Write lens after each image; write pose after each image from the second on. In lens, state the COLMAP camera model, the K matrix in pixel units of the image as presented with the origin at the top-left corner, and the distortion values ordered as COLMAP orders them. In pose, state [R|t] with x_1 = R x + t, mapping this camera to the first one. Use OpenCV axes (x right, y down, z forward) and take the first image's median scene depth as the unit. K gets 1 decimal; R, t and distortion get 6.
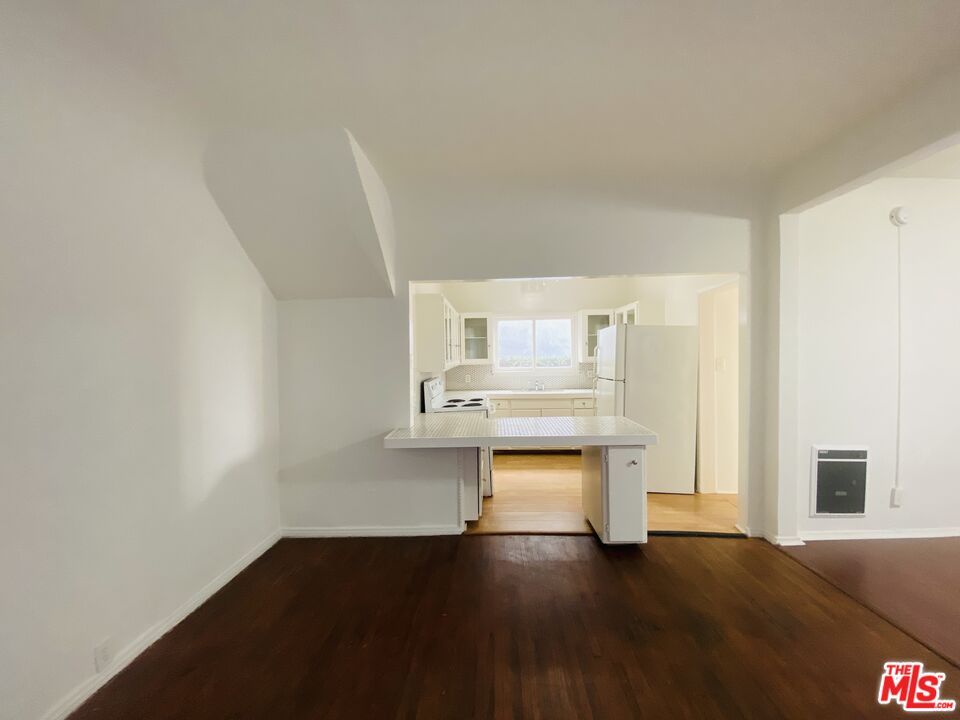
lens RADIAL K [[392.4, 0, 478.1], [0, 392.4, 355.1], [0, 0, 1]] dist [0.000390, -0.006454]
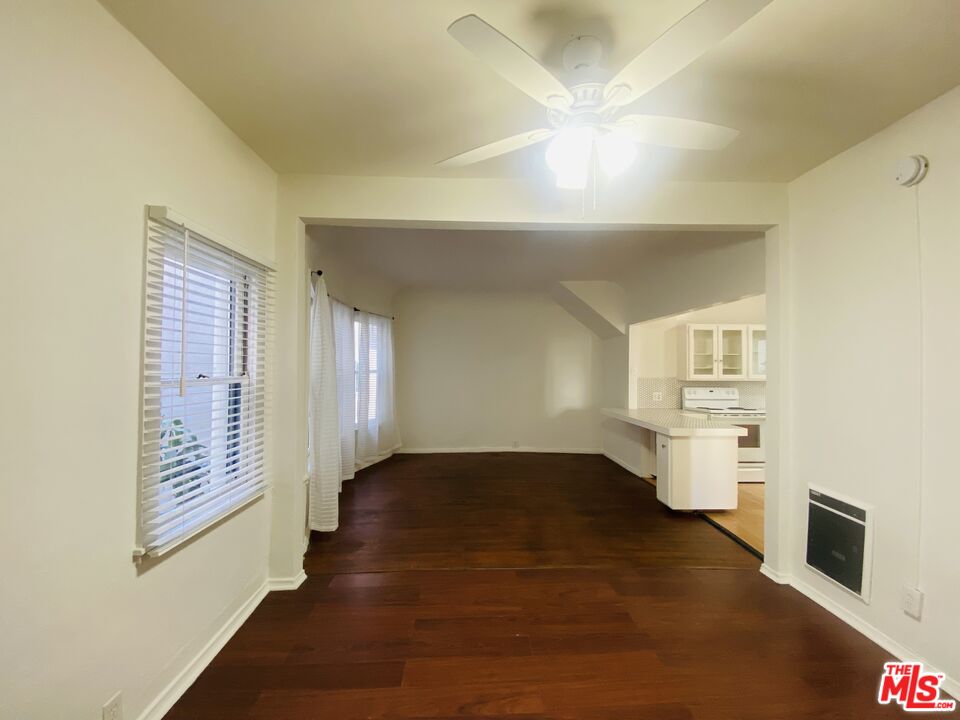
lens RADIAL K [[392.4, 0, 482.4], [0, 392.4, 361.1], [0, 0, 1]] dist [0.000390, -0.006454]
pose [[0.089931, 0.004261, -0.995939, 0.824536], [-0.015933, 0.999869, 0.002839, -0.011883], [0.995821, 0.015613, 0.089987, 0.109522]]
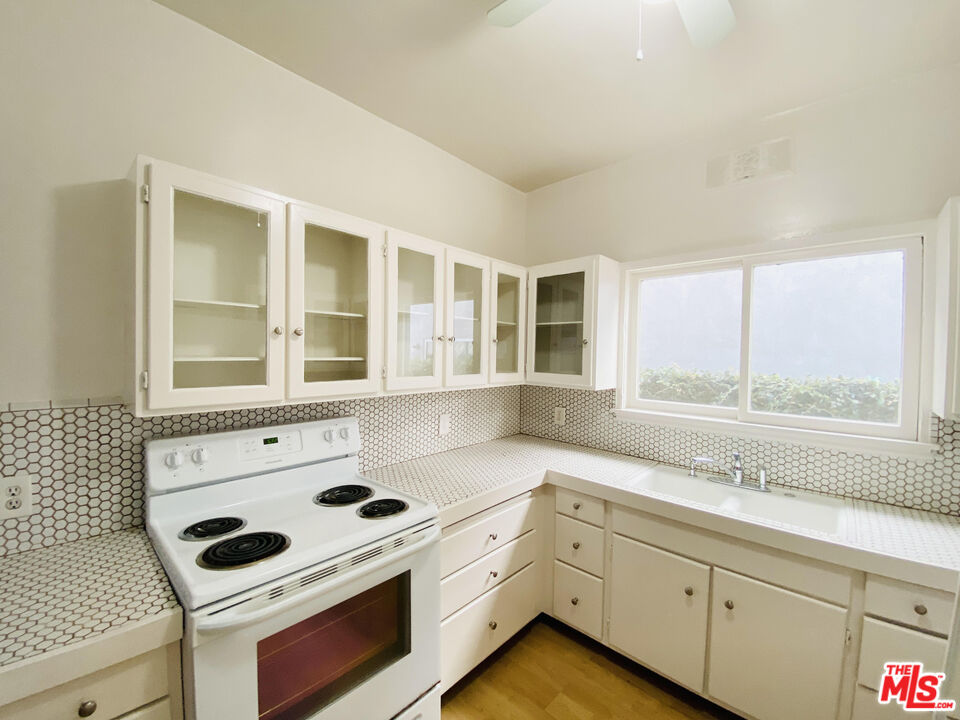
lens RADIAL K [[392.4, 0, 471.6], [0, 392.4, 361.0], [0, 0, 1]] dist [0.000390, -0.006454]
pose [[0.758504, 0.044293, -0.650161, 0.199074], [-0.036435, 0.999009, 0.025551, -0.011436], [0.650649, 0.004308, 0.759366, 0.638523]]
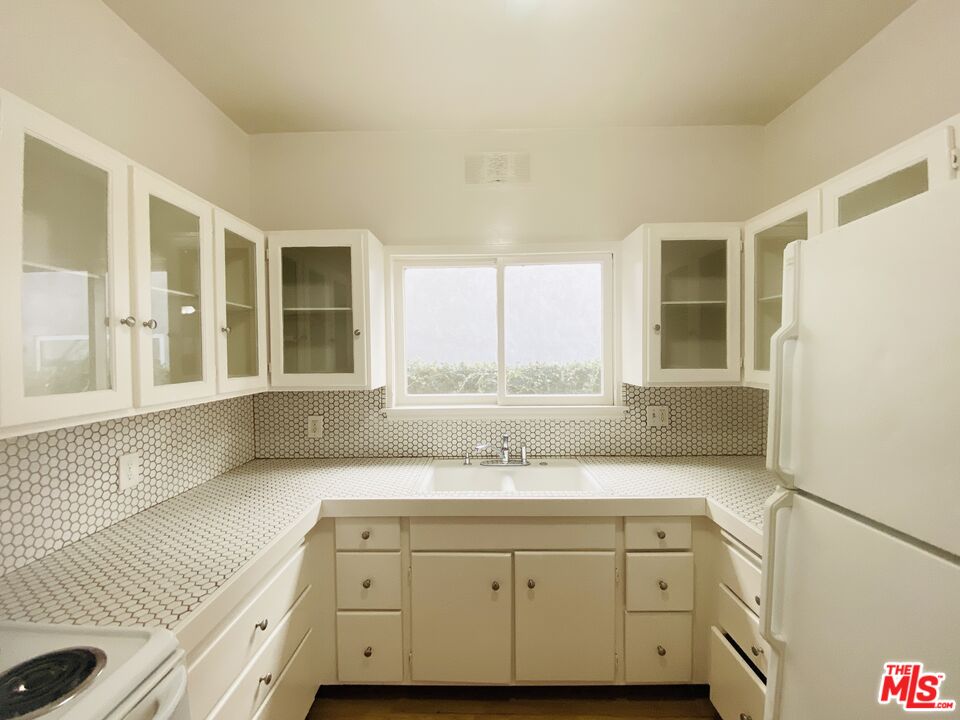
lens RADIAL K [[392.4, 0, 486.1], [0, 392.4, 360.5], [0, 0, 1]] dist [0.000390, -0.006454]
pose [[0.999107, 0.003774, 0.042090, 0.122324], [-0.004247, 0.999929, 0.011166, -0.005448], [-0.042045, -0.011335, 0.999051, 0.682365]]
